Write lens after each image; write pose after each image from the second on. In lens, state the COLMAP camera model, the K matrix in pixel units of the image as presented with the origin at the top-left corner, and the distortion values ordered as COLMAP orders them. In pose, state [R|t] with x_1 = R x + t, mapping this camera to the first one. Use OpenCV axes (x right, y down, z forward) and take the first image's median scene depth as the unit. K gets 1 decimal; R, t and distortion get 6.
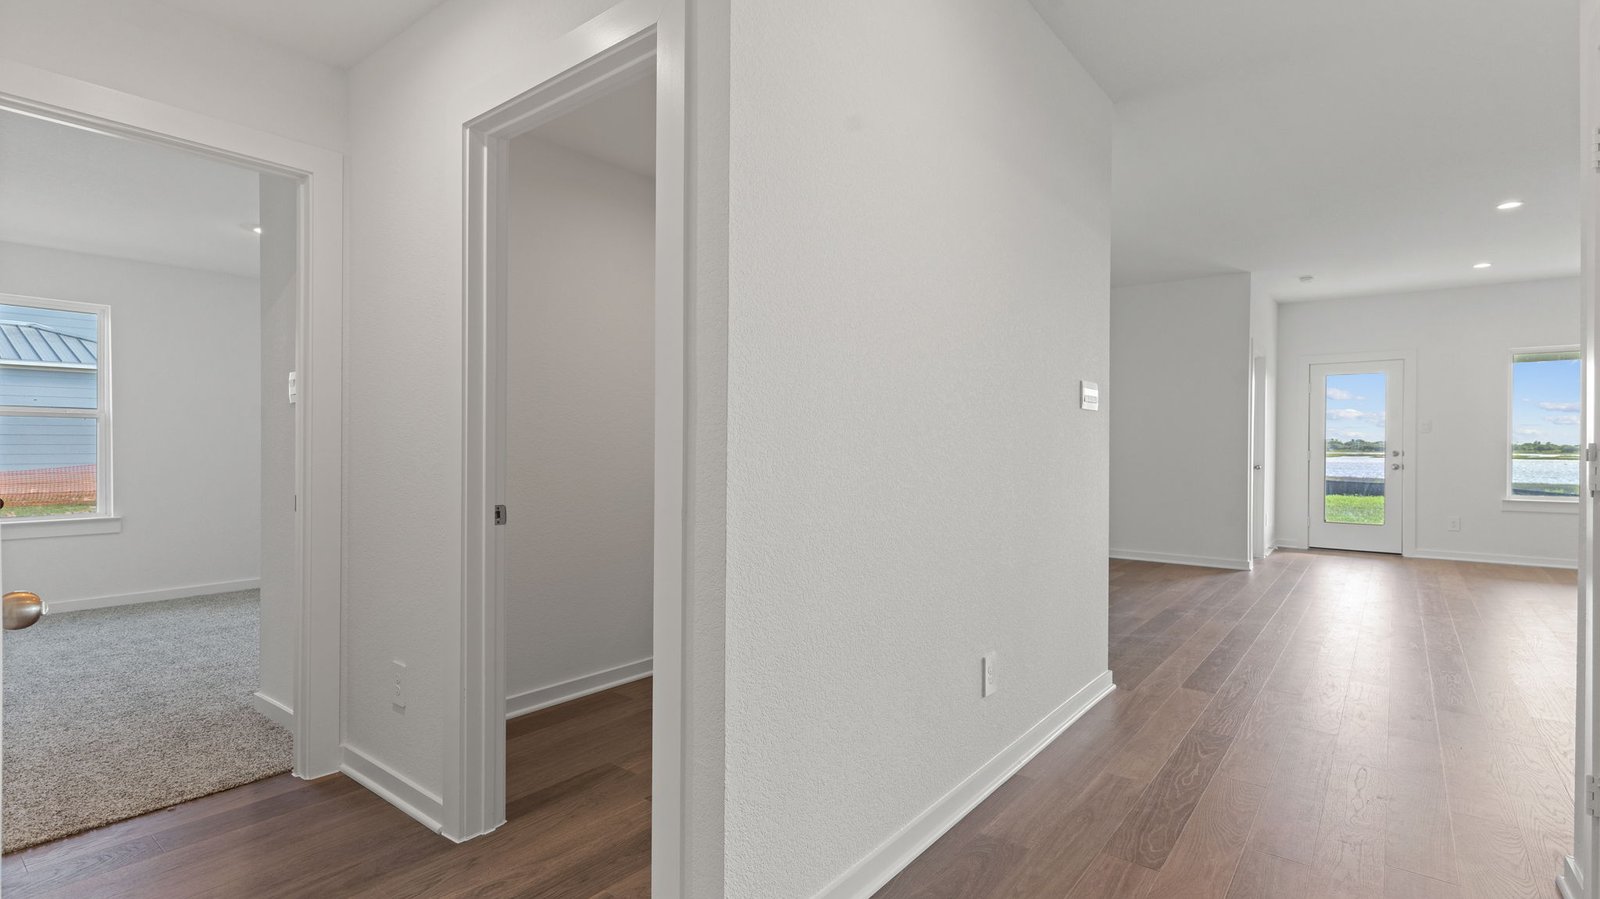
lens RADIAL K [[754.2, 0, 794.8], [0, 754.2, 451.7], [0, 0, 1]] dist [-0.003508, -0.000116]
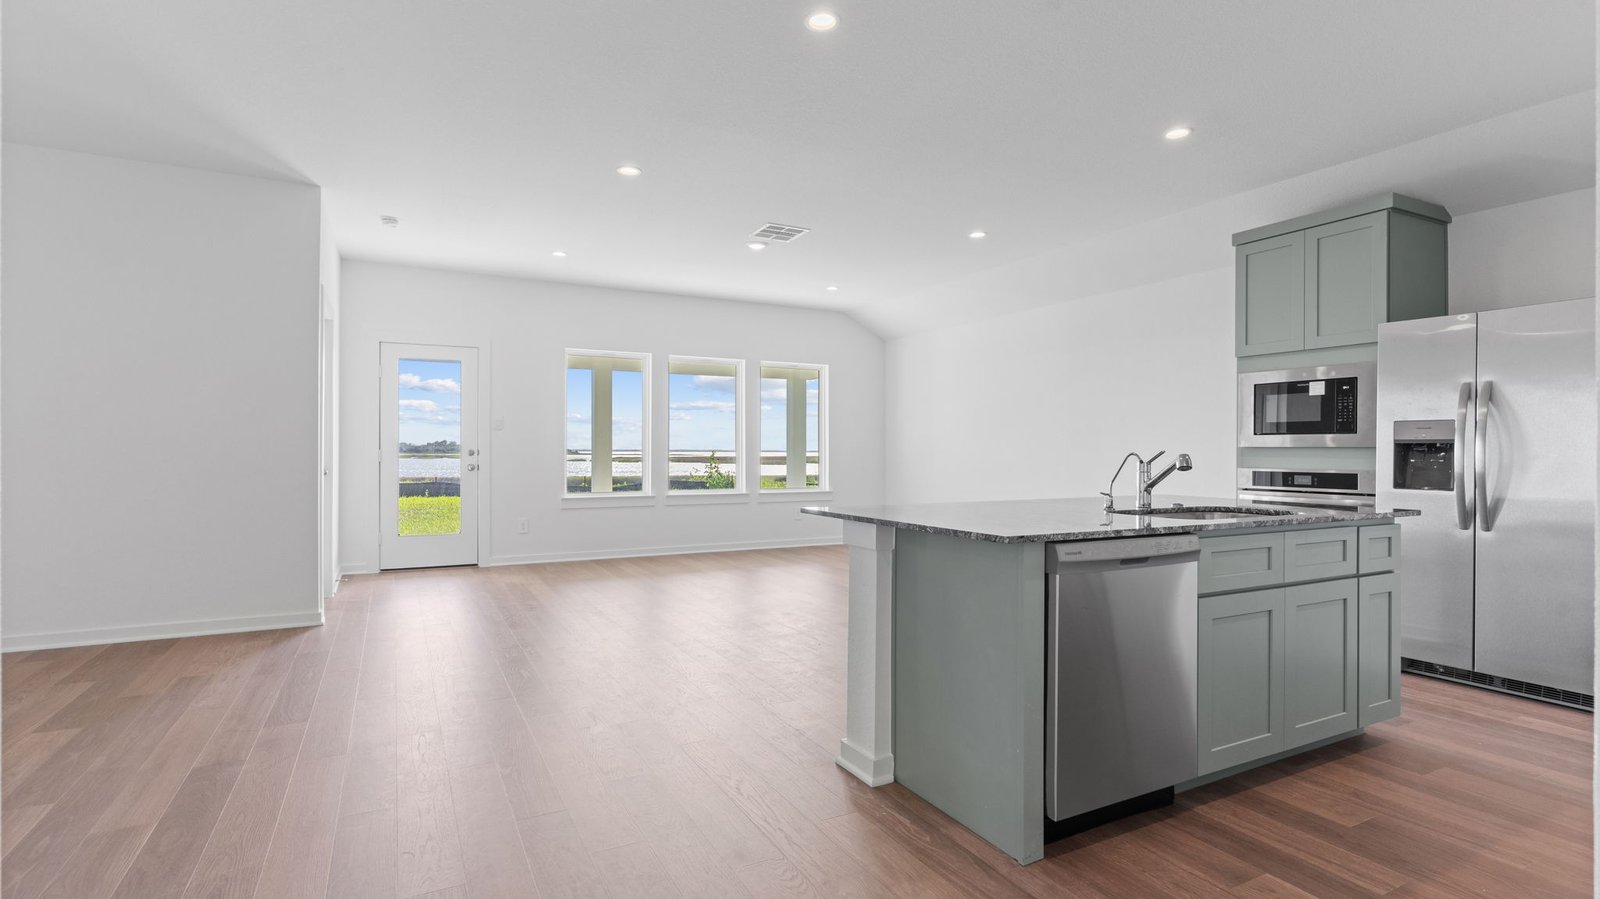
lens RADIAL K [[754.2, 0, 795.9], [0, 754.2, 456.9], [0, 0, 1]] dist [-0.003508, -0.000116]
pose [[0.398283, -0.008074, 0.917227, 0.131253], [0.003233, 0.999967, 0.007398, 0.002090], [-0.917257, 0.000019, 0.398296, 0.291224]]
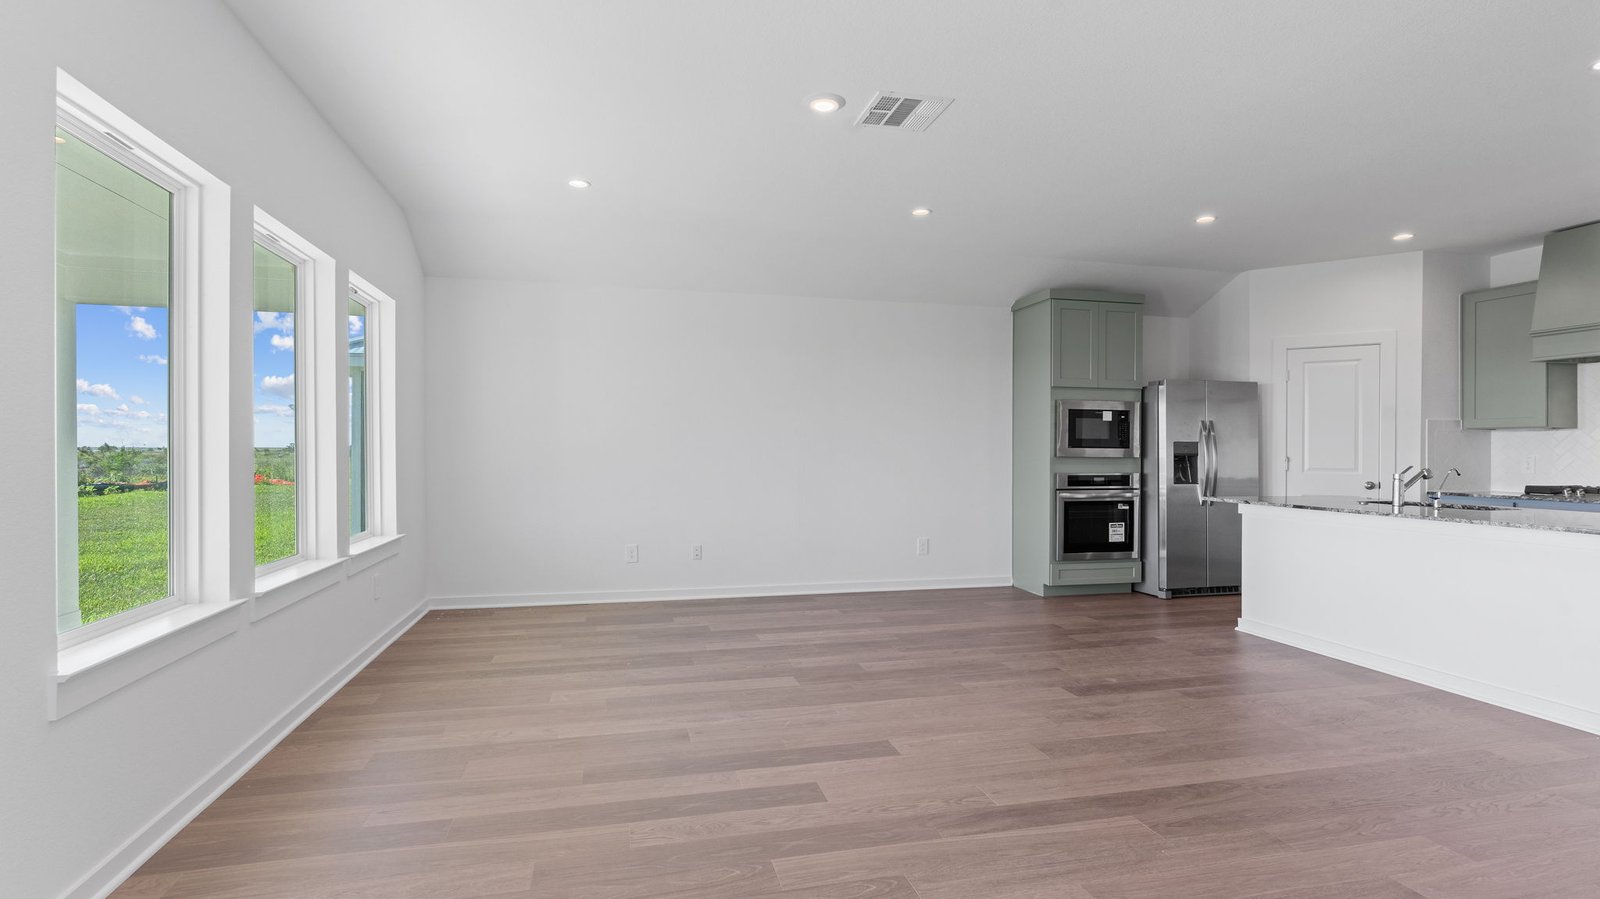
lens RADIAL K [[754.2, 0, 789.4], [0, 754.2, 450.7], [0, 0, 1]] dist [-0.003508, -0.000116]
pose [[-0.776603, -0.005142, 0.629969, 0.523611], [-0.003671, 0.999987, 0.003637, -0.007514], [-0.629979, 0.000512, -0.776612, 0.931367]]
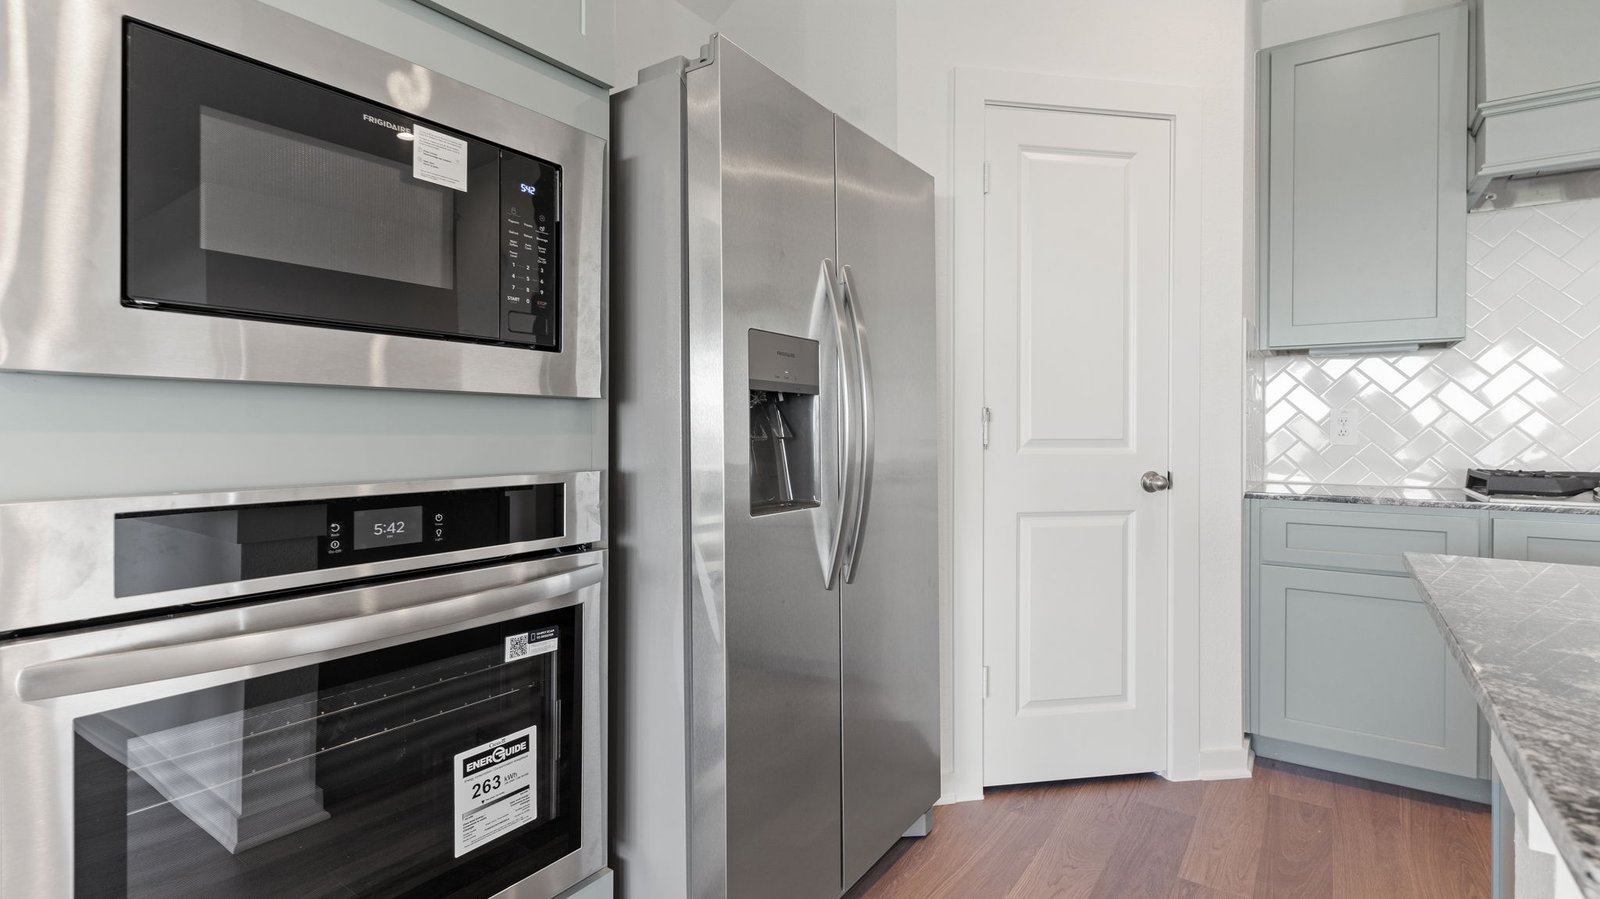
lens RADIAL K [[754.2, 0, 792.7], [0, 754.2, 434.9], [0, 0, 1]] dist [-0.003508, -0.000116]
pose [[-0.999034, -0.000601, -0.043946, 0.689507], [-0.000823, 0.999987, 0.005038, 0.007300], [0.043942, 0.005069, -0.999021, 0.302378]]
